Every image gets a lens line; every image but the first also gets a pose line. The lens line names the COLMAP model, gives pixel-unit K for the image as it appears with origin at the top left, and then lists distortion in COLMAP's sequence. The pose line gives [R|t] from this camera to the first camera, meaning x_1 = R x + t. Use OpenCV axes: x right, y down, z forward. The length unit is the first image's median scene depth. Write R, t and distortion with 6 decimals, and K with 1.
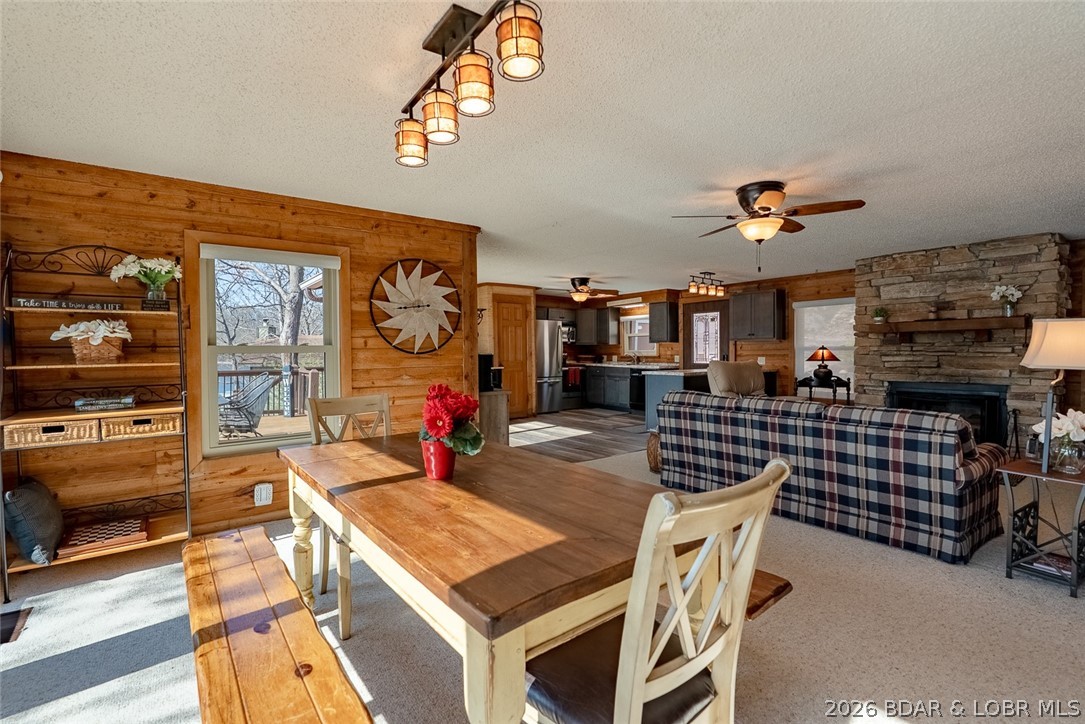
lens RADIAL K [[494.8, 0, 539.1], [0, 494.8, 358.5], [0, 0, 1]] dist [-0.012982, 0.007897]
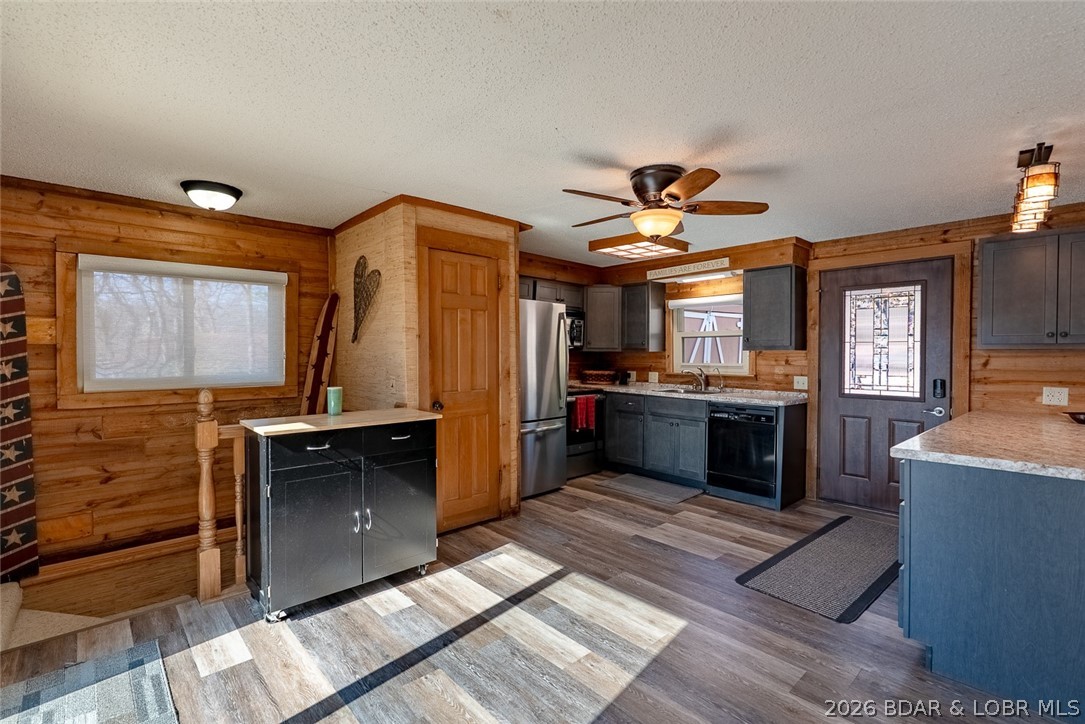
lens RADIAL K [[494.8, 0, 539.1], [0, 494.8, 358.5], [0, 0, 1]] dist [-0.012982, 0.007897]
pose [[0.995342, 0.006783, 0.096167, -0.046738], [-0.006318, 0.999967, -0.005139, -0.030928], [-0.096199, 0.004508, 0.995352, 0.838249]]
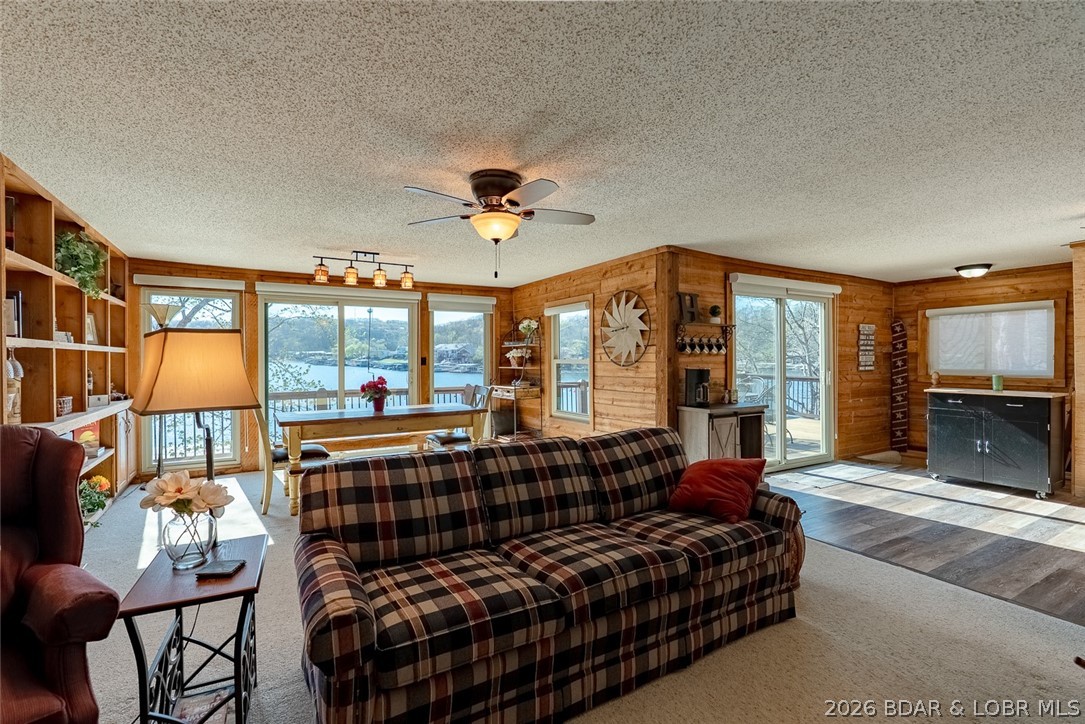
lens RADIAL K [[491.7, 0, 538.0], [0, 491.7, 359.8], [0, 0, 1]] dist [-0.011785, 0.005032]
pose [[-0.120982, 0.009247, -0.992612, 0.719355], [-0.016448, 0.999801, 0.011318, -0.025930], [0.992518, 0.017695, -0.120806, 0.664370]]
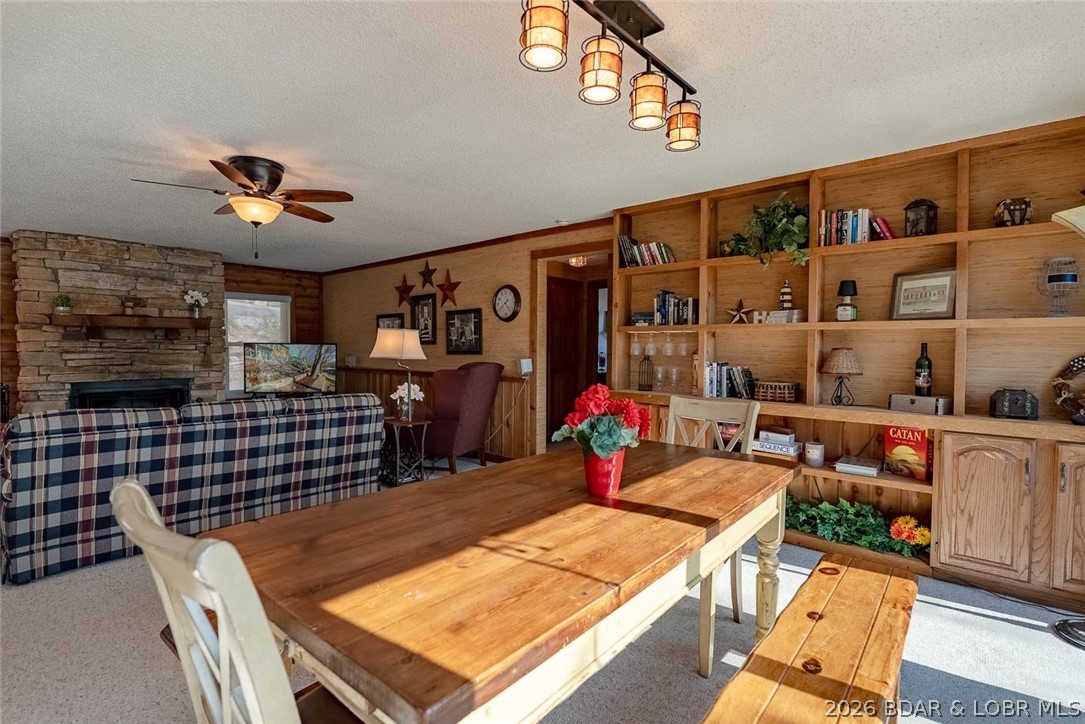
lens RADIAL K [[508.3, 0, 537.0], [0, 508.3, 359.4], [0, 0, 1]] dist [-0.004028, -0.000075]
pose [[-0.198756, -0.017312, 0.979896, -0.314945], [0.010540, 0.999748, 0.019800, -0.003308], [-0.979992, 0.014264, -0.198524, 0.388950]]
